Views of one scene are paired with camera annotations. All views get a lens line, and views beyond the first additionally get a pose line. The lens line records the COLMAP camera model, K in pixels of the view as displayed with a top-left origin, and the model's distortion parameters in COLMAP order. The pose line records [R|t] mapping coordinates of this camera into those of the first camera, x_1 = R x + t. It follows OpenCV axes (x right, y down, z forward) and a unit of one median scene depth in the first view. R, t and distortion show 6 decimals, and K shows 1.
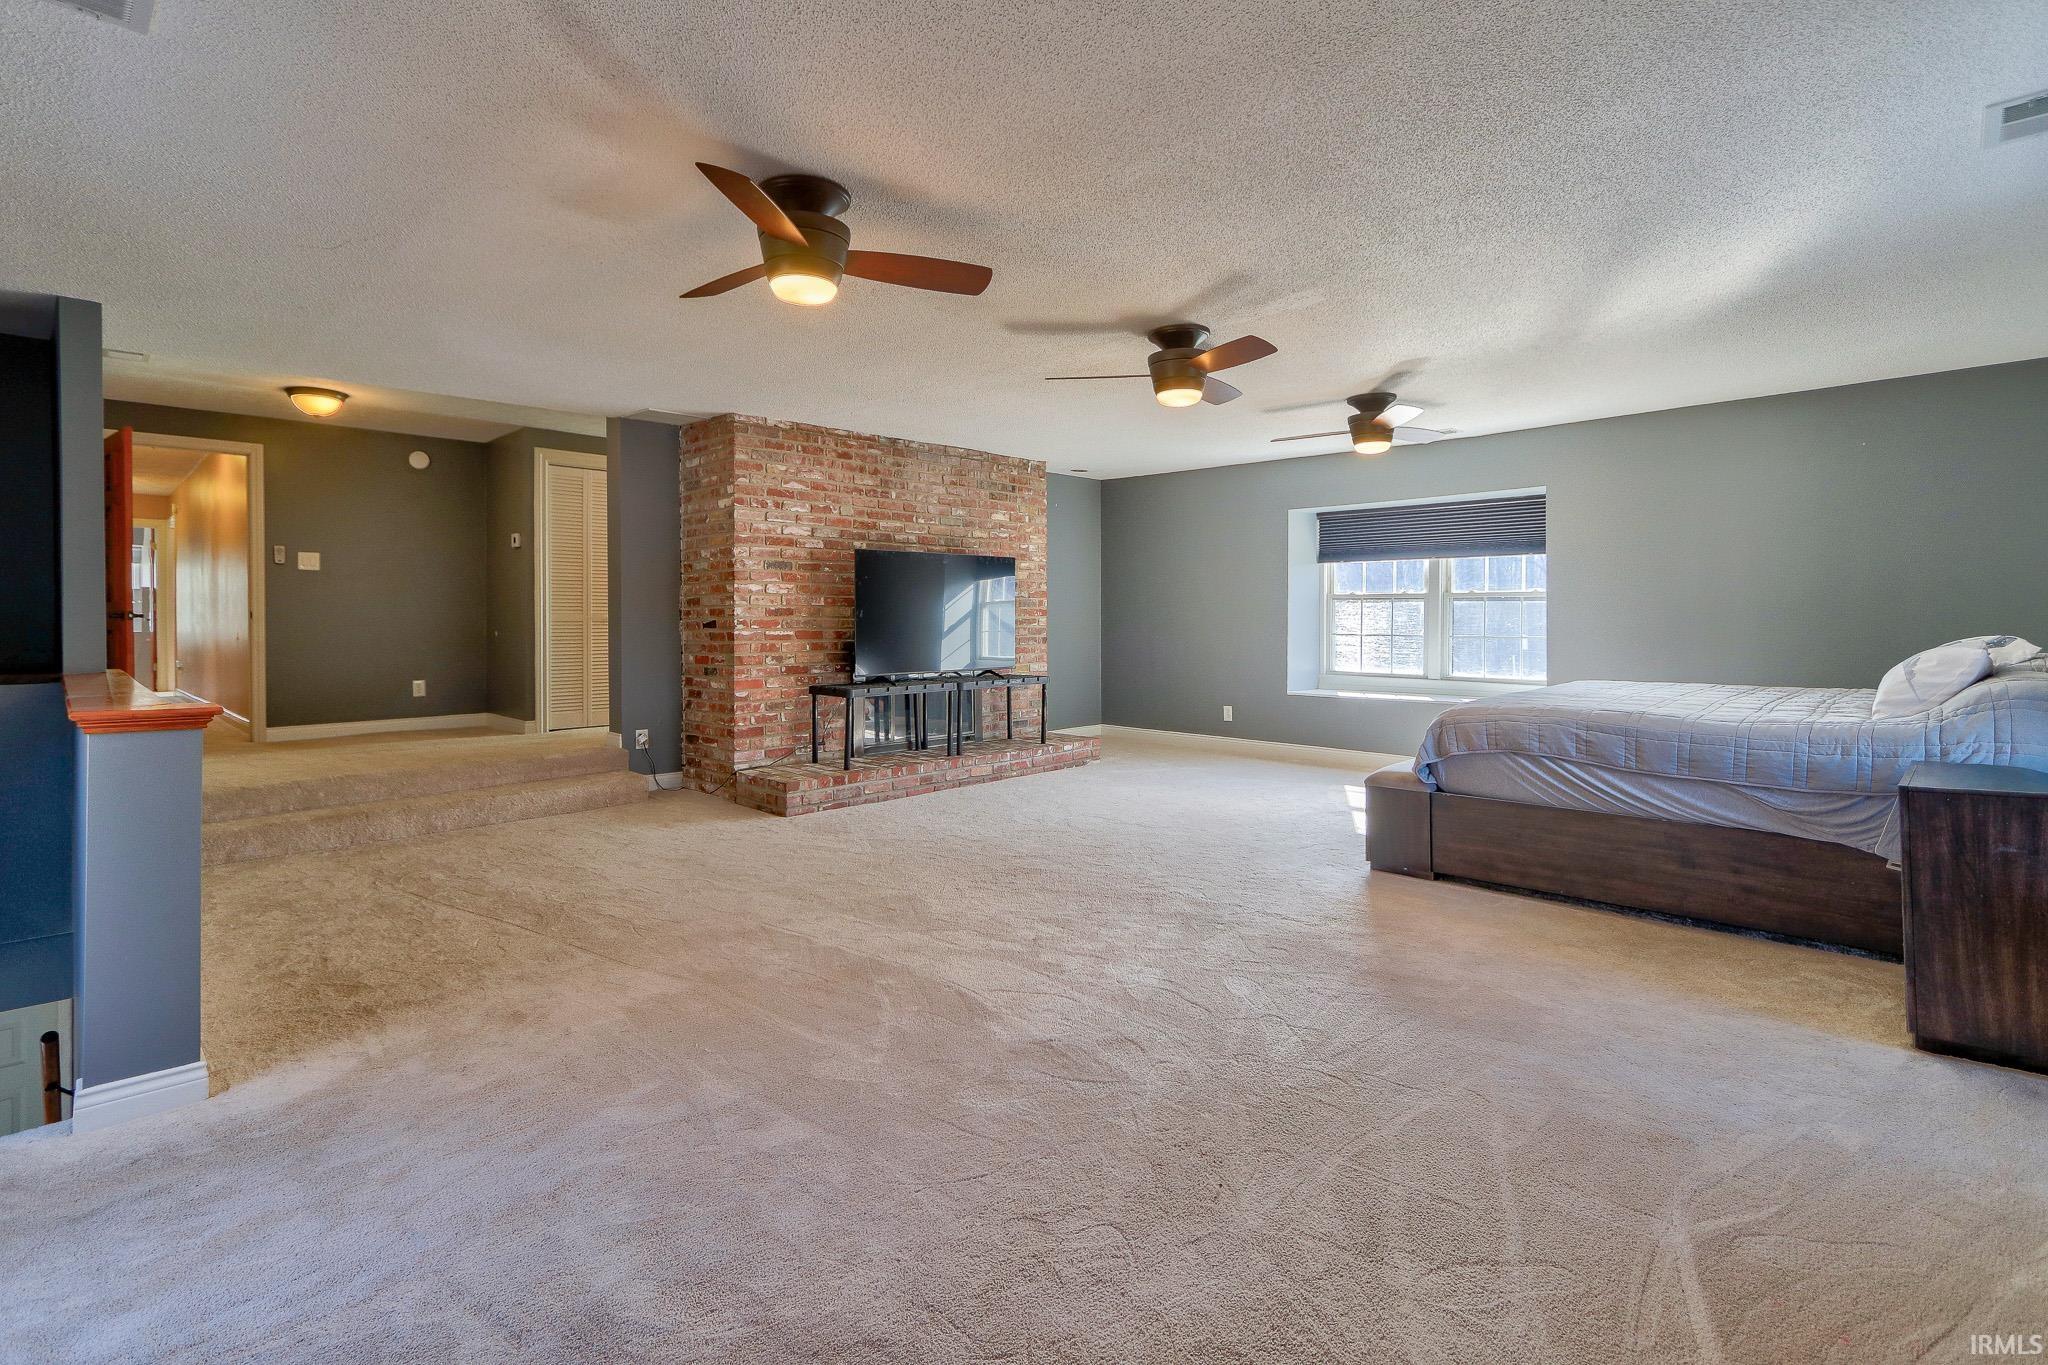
lens RADIAL K [[998.9, 0, 1024.7], [0, 998.9, 618.1], [0, 0, 1]] dist [0.001836, 0.000464]
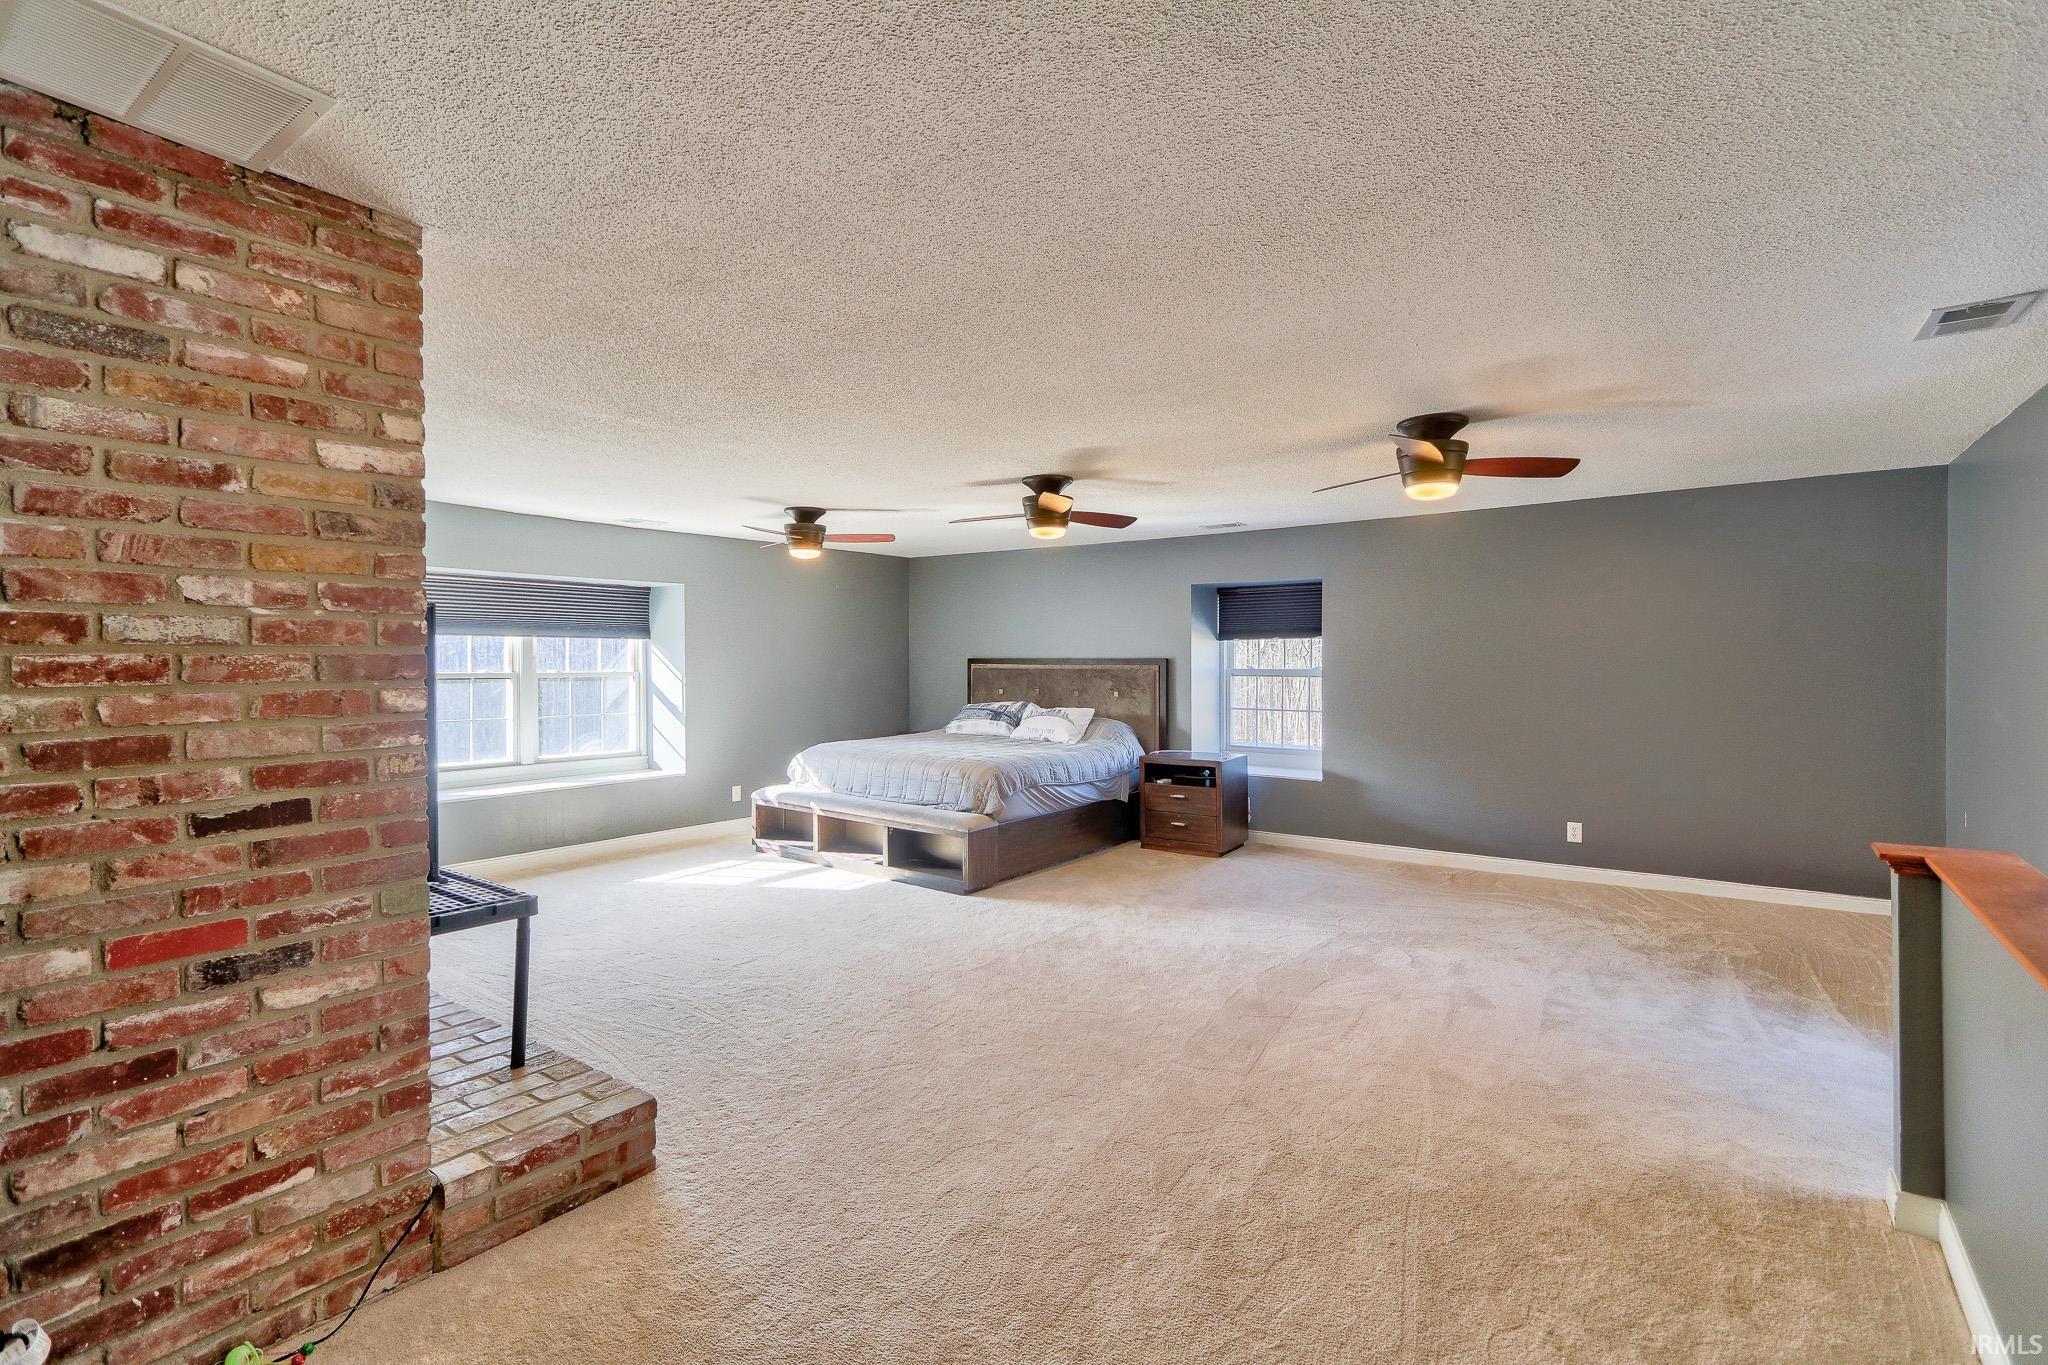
lens RADIAL K [[951.4, 0, 1024.6], [0, 951.4, 664.8], [0, 0, 1]] dist [0.001393, 0.000429]
pose [[-0.143794, -0.005574, 0.989592, -0.648953], [0.010587, 0.999918, 0.007171, -0.041440], [-0.989551, 0.011508, -0.143723, 0.800207]]
